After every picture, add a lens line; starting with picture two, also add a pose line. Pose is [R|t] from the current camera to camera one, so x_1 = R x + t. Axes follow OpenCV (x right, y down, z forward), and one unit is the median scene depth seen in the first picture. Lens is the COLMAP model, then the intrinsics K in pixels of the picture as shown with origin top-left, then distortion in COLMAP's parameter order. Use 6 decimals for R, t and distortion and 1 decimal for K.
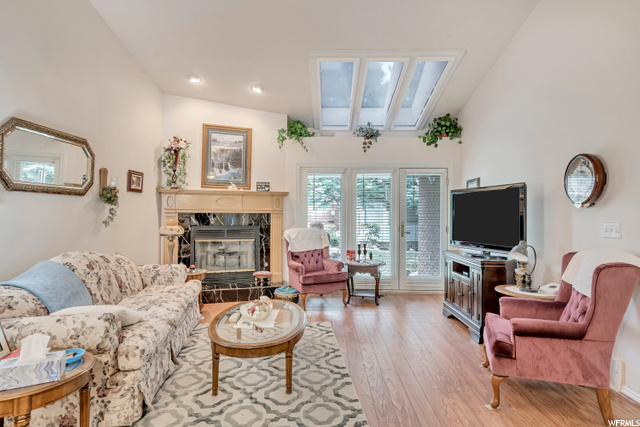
lens RADIAL K [[314.4, 0, 320.0], [0, 314.4, 213.5], [0, 0, 1]] dist [-0.001489, -0.000340]
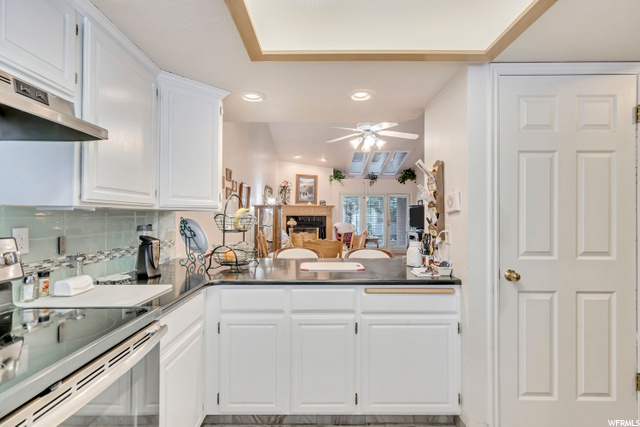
lens RADIAL K [[314.4, 0, 320.0], [0, 314.4, 213.5], [0, 0, 1]] dist [-0.001489, -0.000340]
pose [[0.999176, -0.001559, 0.040554, -0.286841], [0.002041, 0.999928, -0.011850, 0.009068], [-0.040532, 0.011923, 0.999107, -1.099854]]
